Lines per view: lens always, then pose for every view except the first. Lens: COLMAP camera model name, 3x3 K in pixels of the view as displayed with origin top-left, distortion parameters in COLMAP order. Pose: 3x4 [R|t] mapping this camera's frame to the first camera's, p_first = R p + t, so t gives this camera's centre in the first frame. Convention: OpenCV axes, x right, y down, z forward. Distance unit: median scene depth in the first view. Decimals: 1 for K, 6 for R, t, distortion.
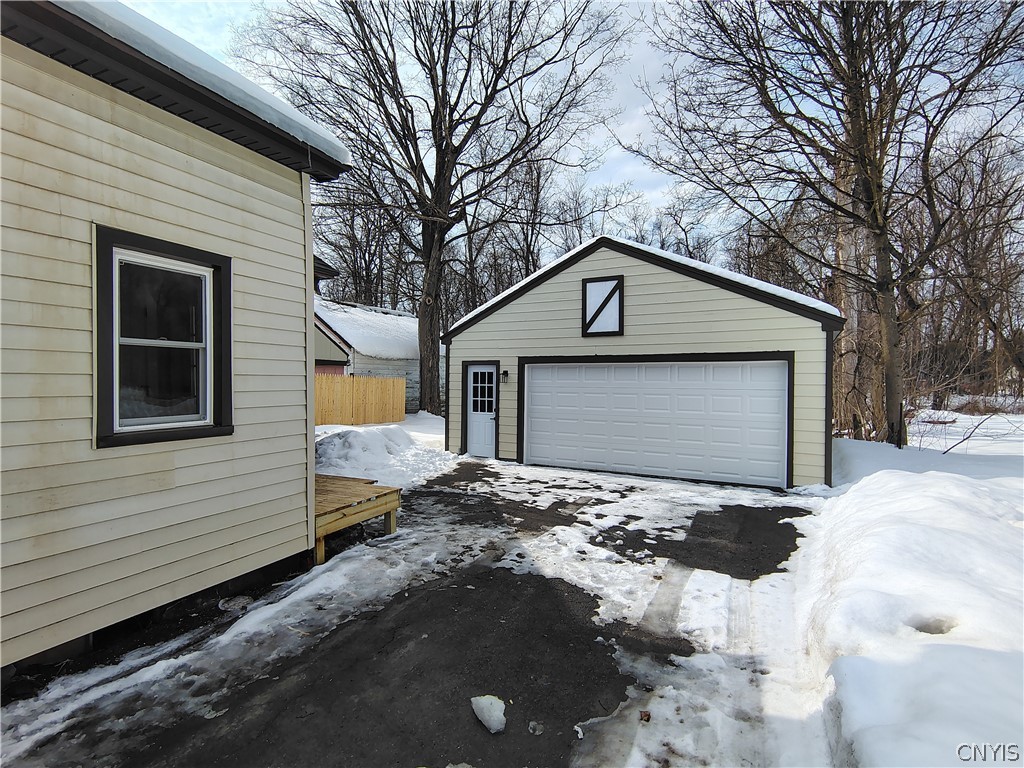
lens RADIAL K [[510.1, 0, 510.4], [0, 510.1, 380.2], [0, 0, 1]] dist [-0.017767, 0.000840]
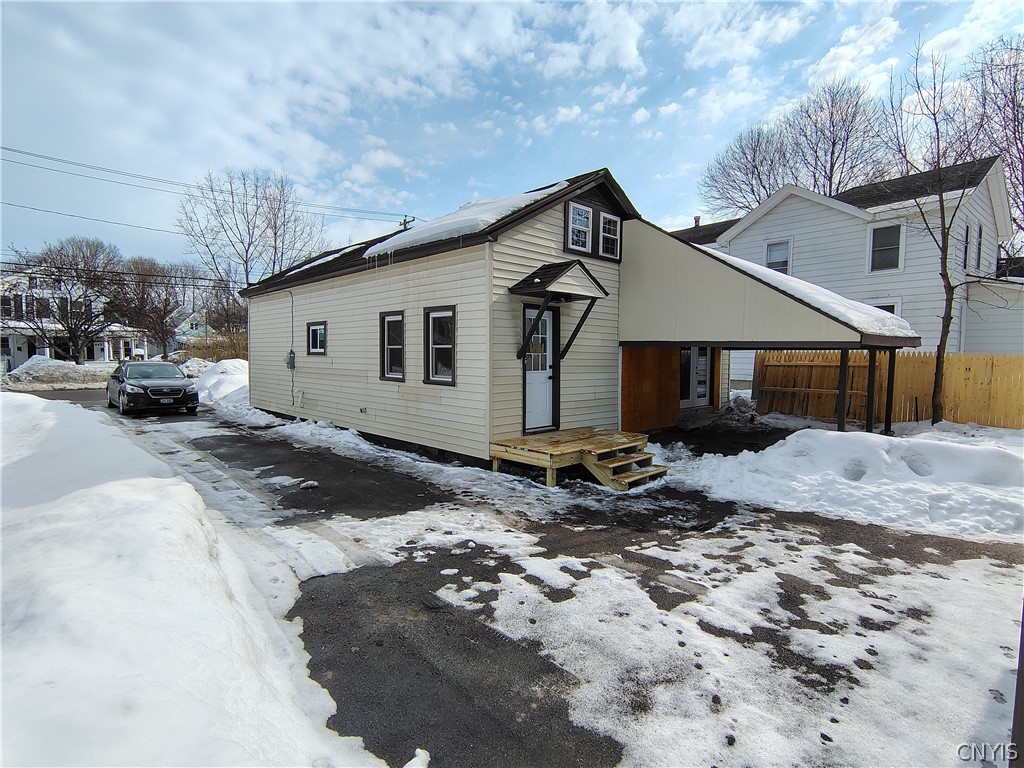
lens RADIAL K [[510.1, 0, 512.2], [0, 510.1, 385.1], [0, 0, 1]] dist [-0.017767, 0.000840]
pose [[-0.336612, 0.057395, -0.939893, 0.659449], [-0.008448, 0.997916, 0.063964, -0.018867], [0.941606, 0.029471, -0.335426, 0.913346]]
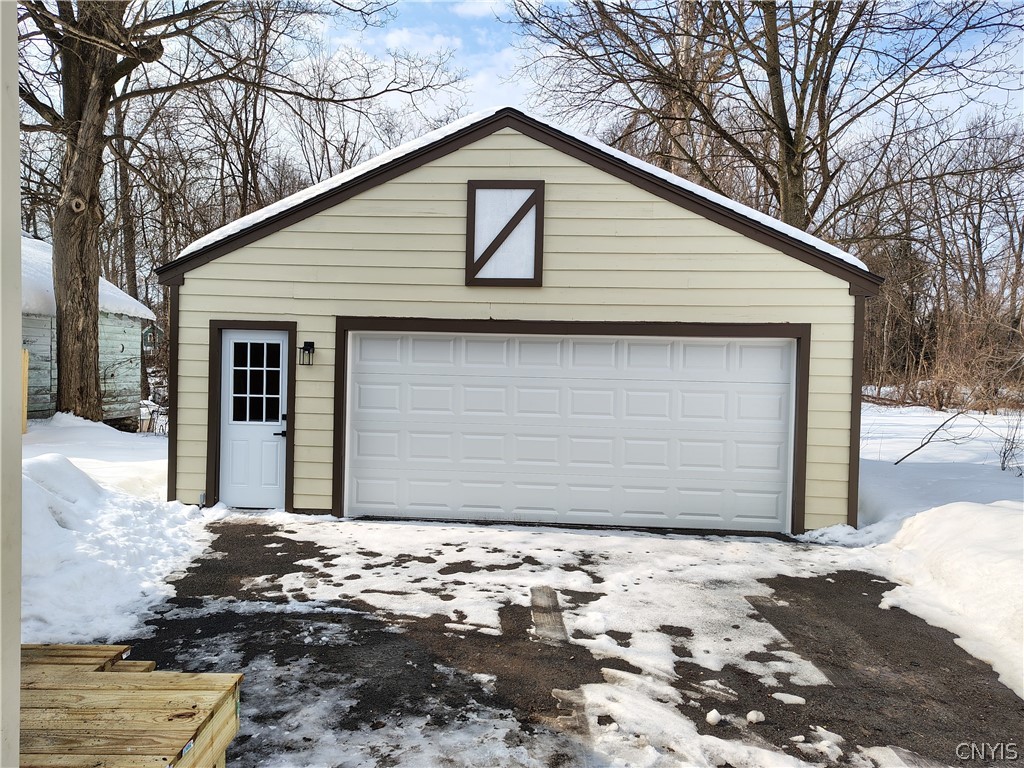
lens RADIAL K [[697.2, 0, 505.8], [0, 697.2, 378.5], [0, 0, 1]] dist [0.035499, -0.024435]
pose [[0.901136, 0.004455, 0.433514, -0.181153], [-0.016689, 0.999563, 0.024419, -0.002866], [-0.433215, -0.029240, 0.900816, 0.347697]]
